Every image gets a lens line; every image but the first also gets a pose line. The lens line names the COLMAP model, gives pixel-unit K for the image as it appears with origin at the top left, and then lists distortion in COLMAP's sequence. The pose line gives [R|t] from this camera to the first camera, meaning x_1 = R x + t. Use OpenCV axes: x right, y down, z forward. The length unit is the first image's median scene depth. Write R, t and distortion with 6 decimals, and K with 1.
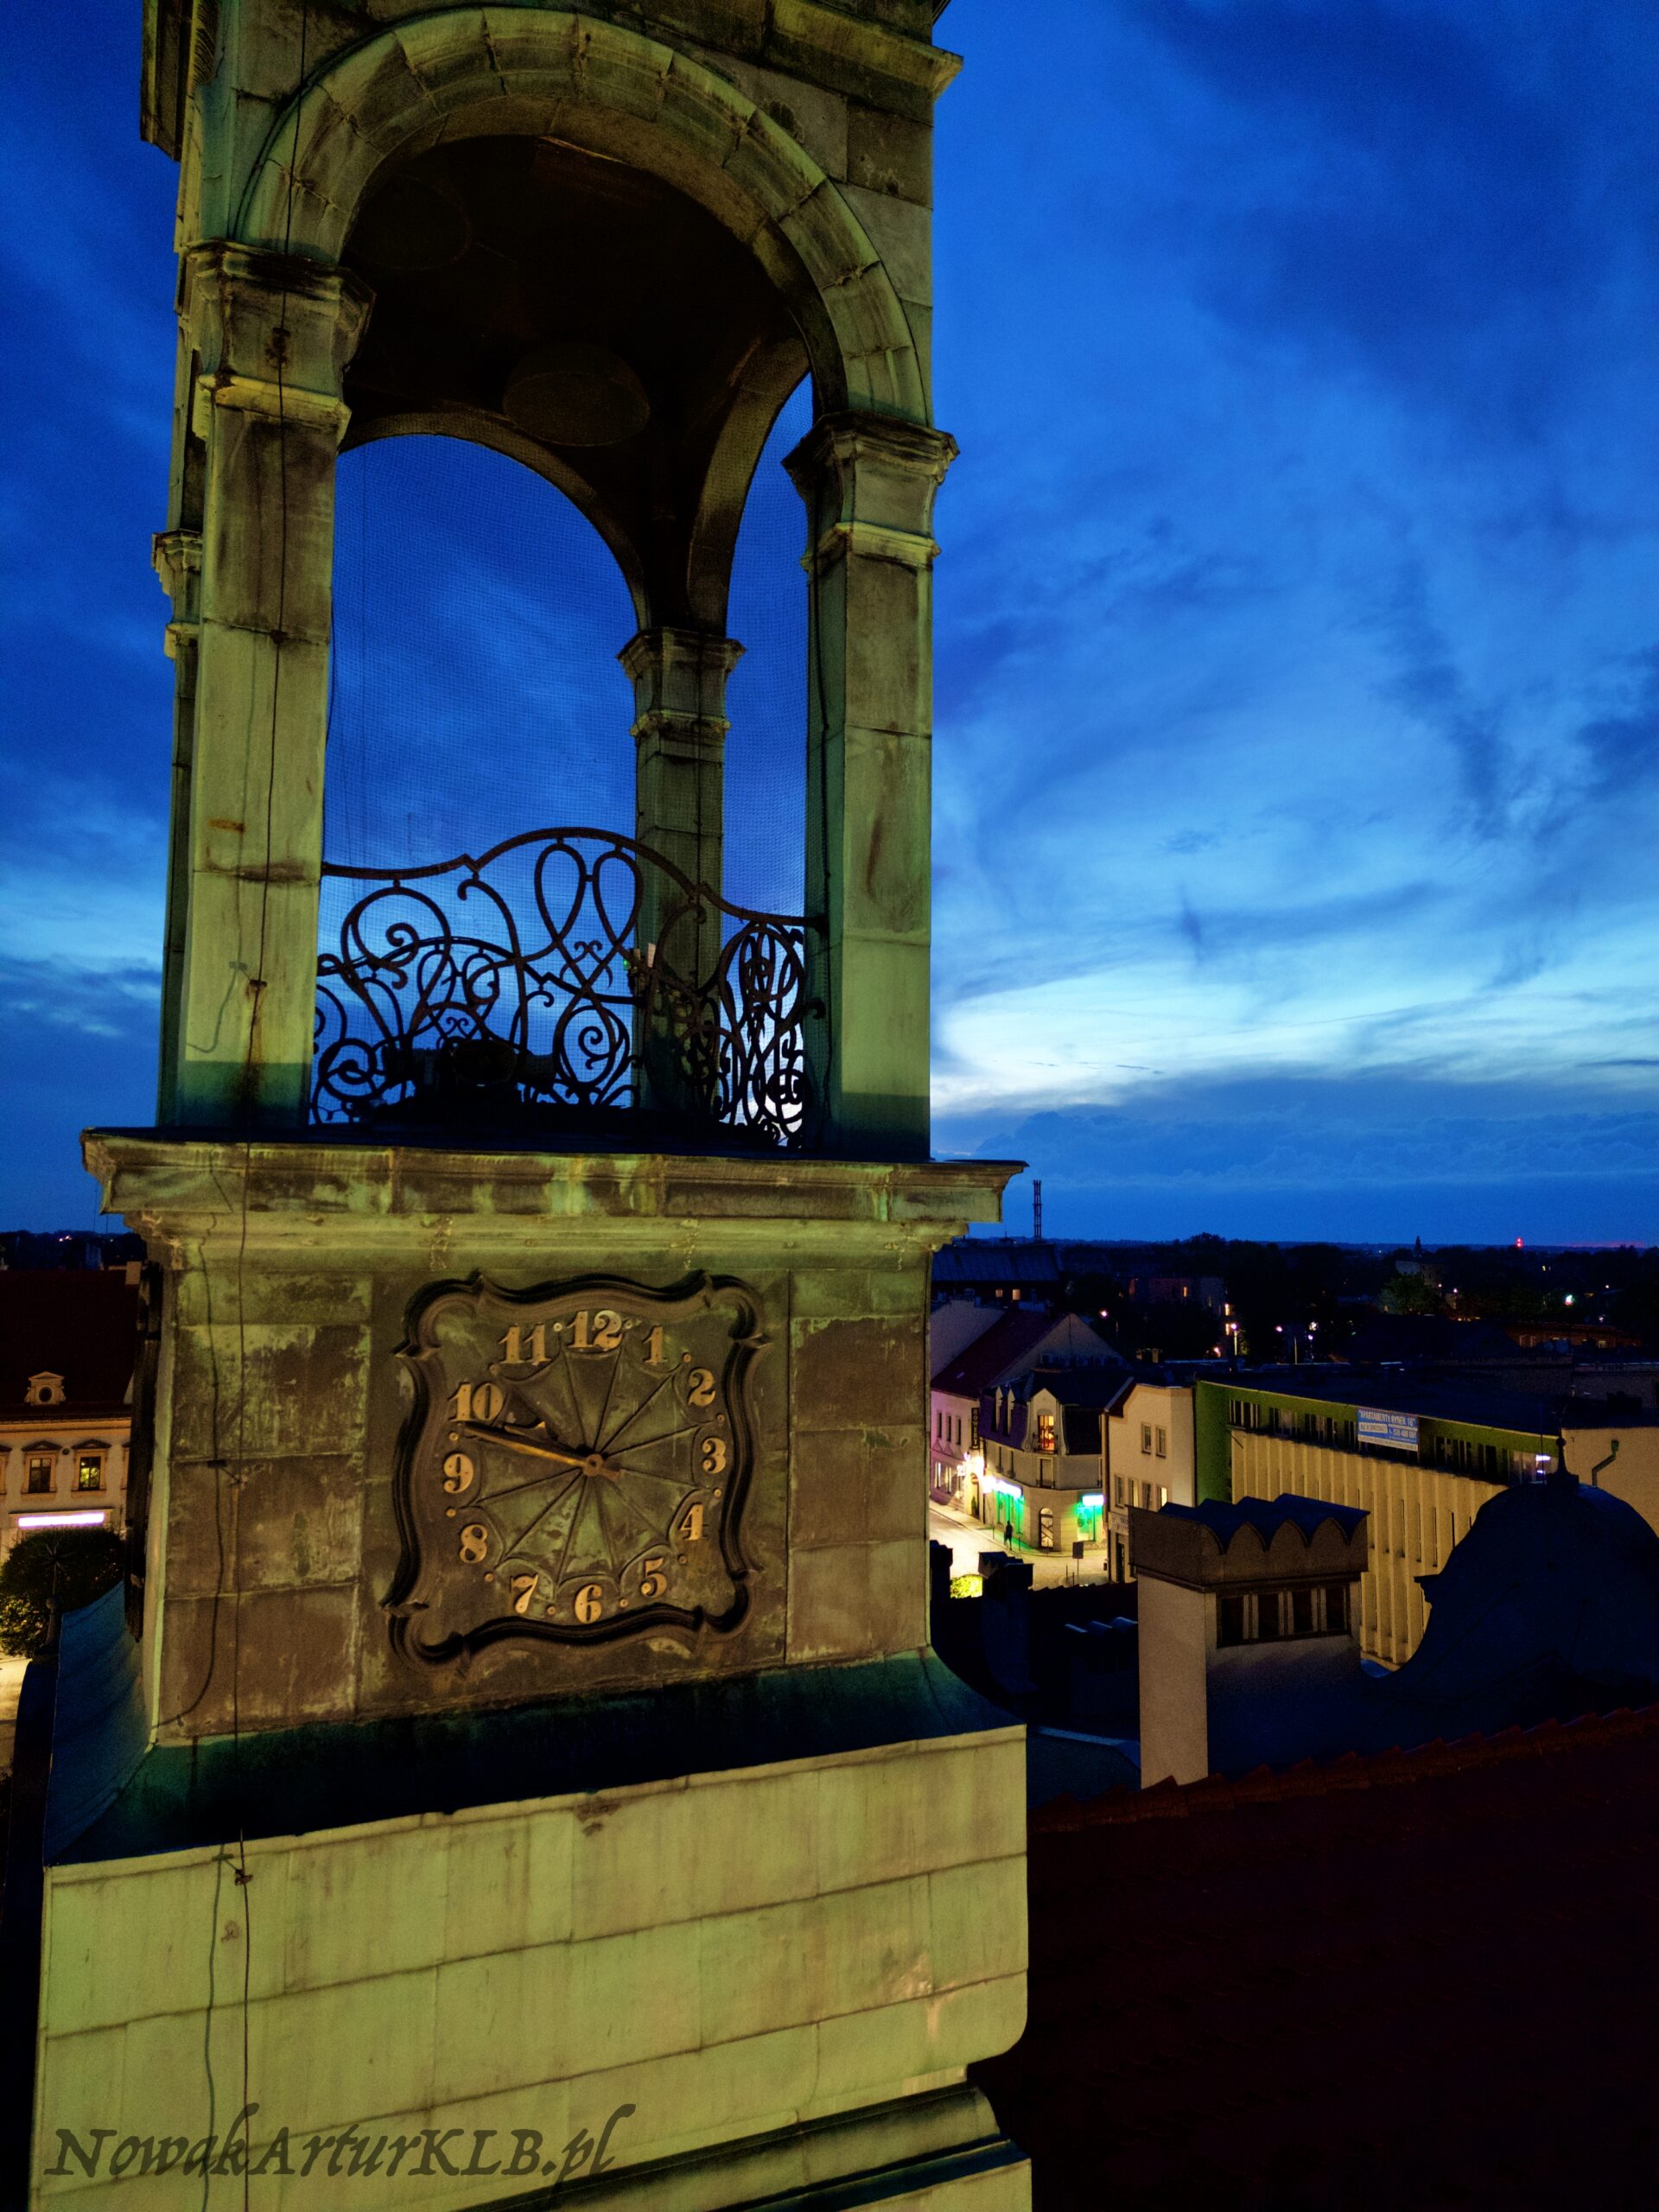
lens RADIAL K [[1540.7, 0, 816.1], [0, 1540.7, 1099.6], [0, 0, 1]] dist [0.043398, -0.009690]
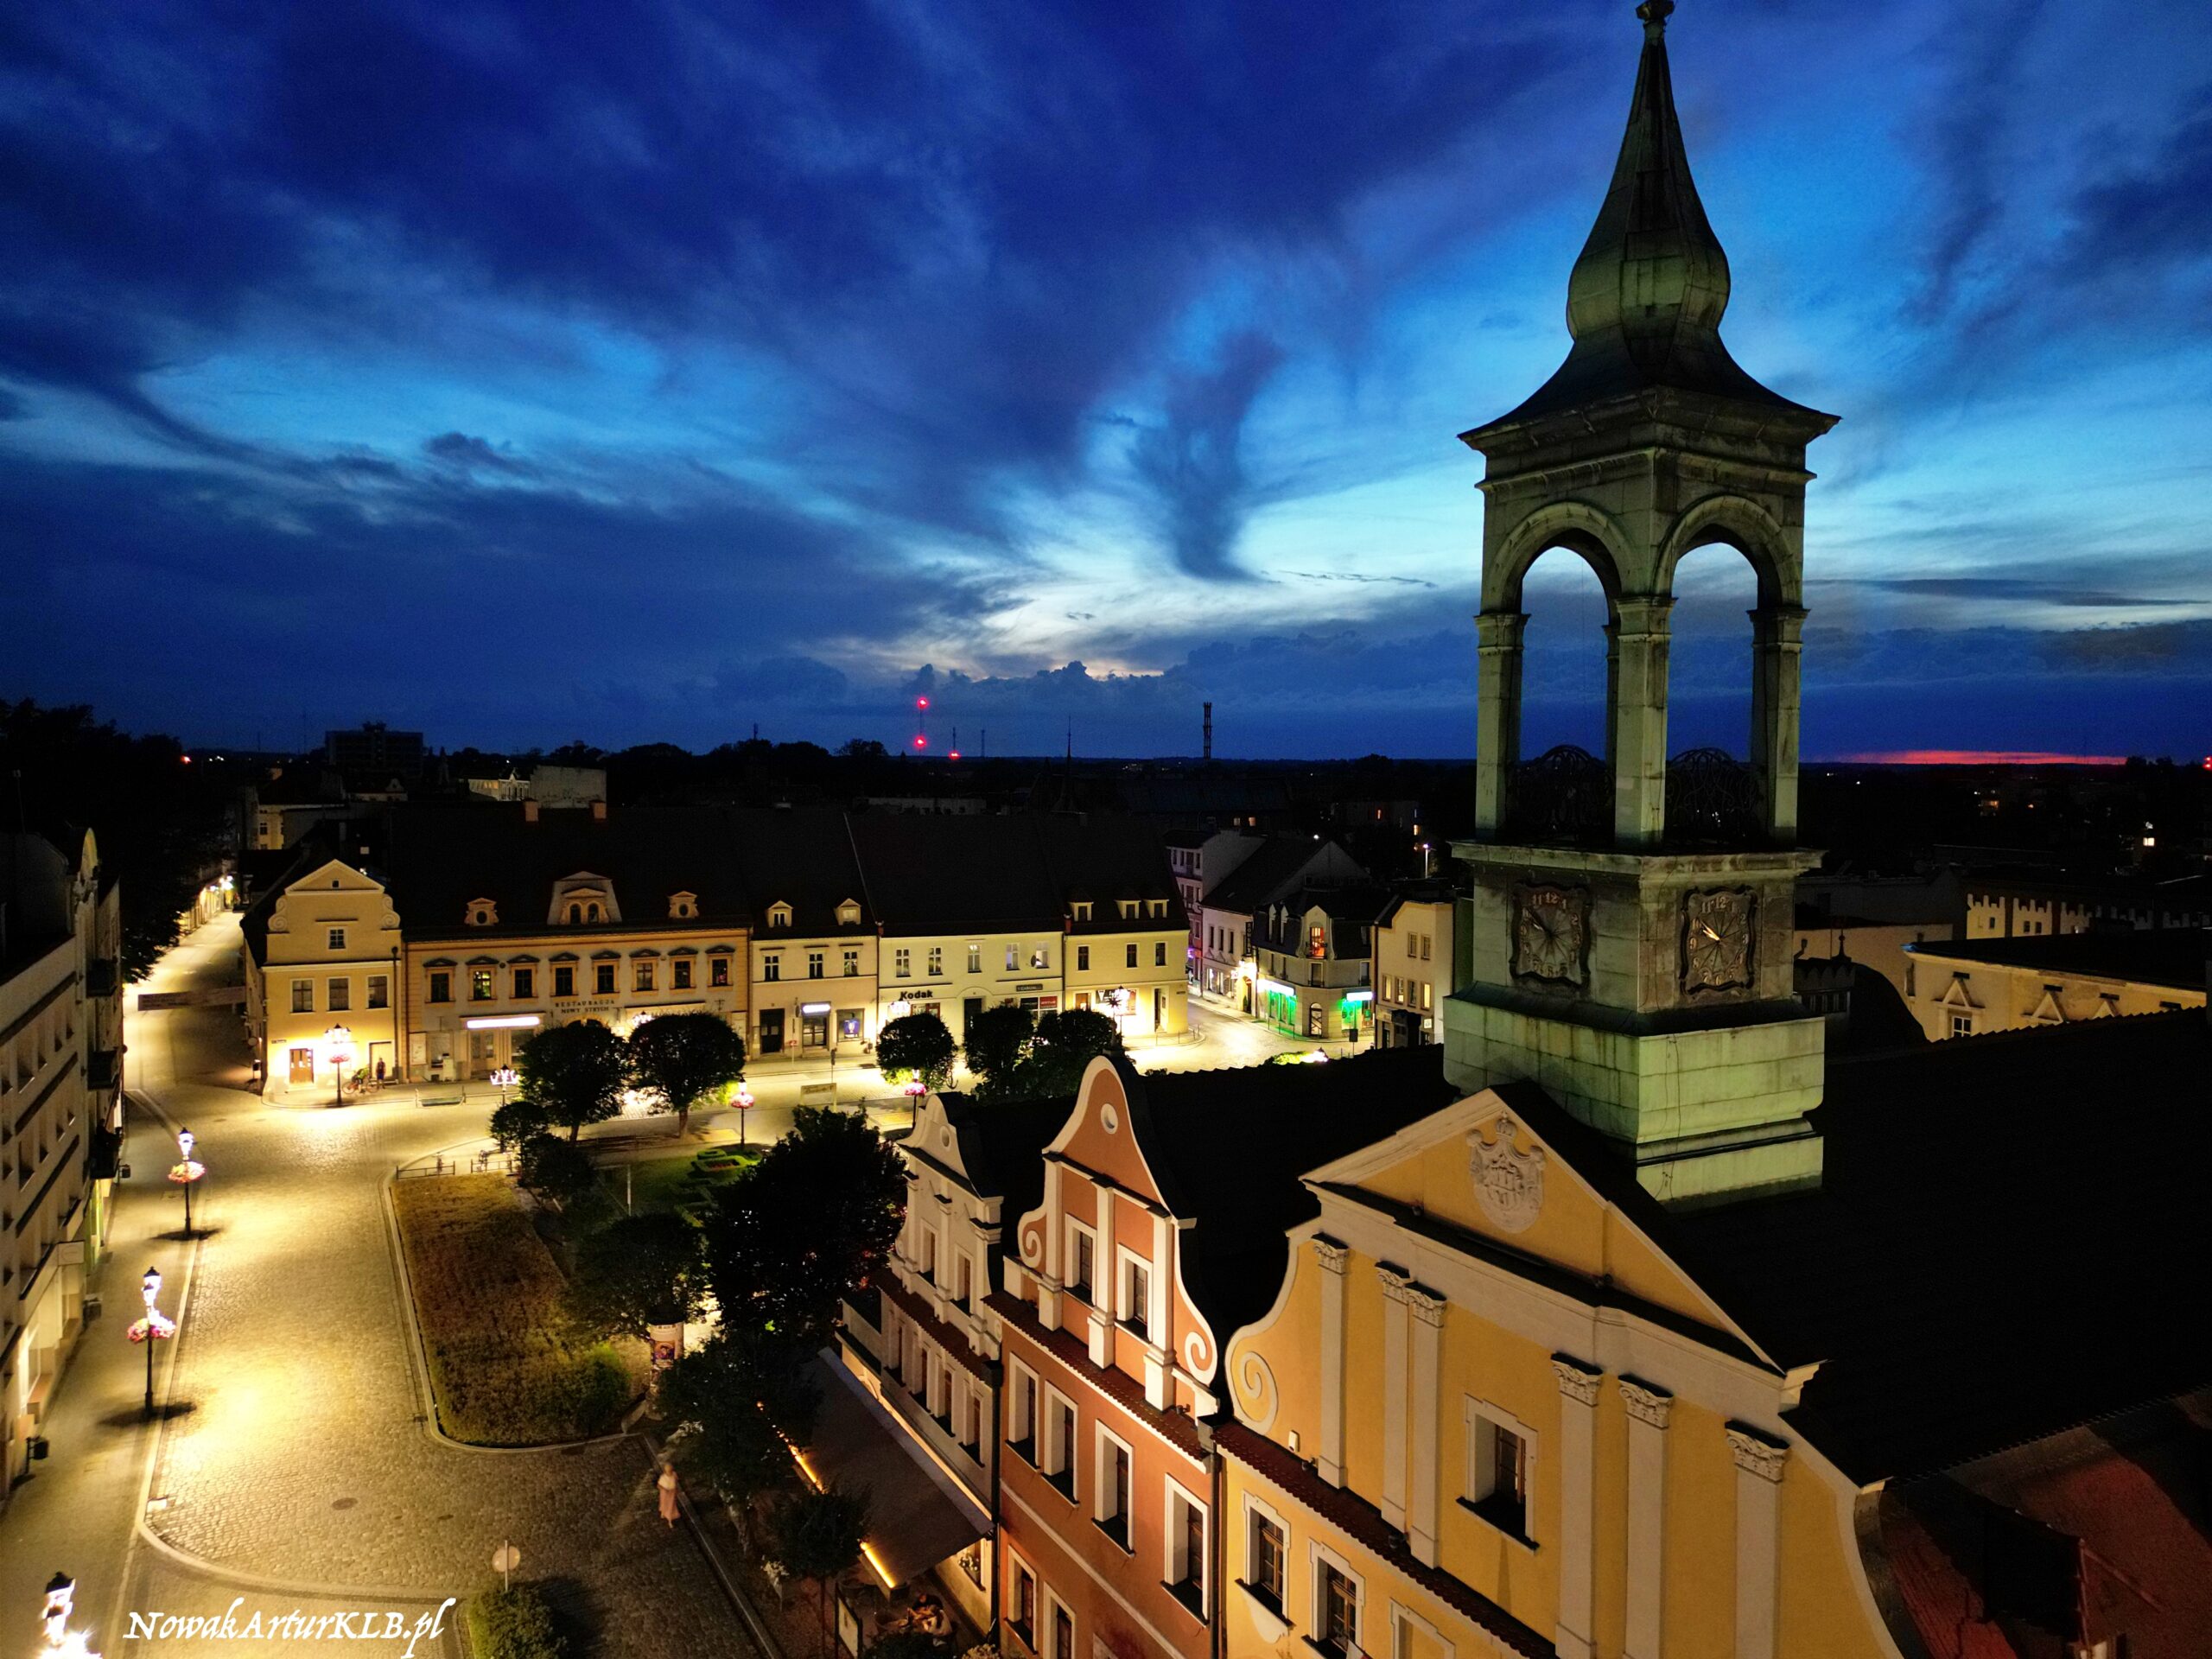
lens RADIAL K [[1540.7, 0, 1100.3], [0, 1540.7, 825.0], [0, 0, 1]] dist [0.043398, -0.009690]
pose [[0.996730, -0.005382, 0.080630, -1.698876], [-0.005427, 0.991070, 0.133233, -0.446888], [-0.080626, -0.133235, 0.987799, -2.140096]]
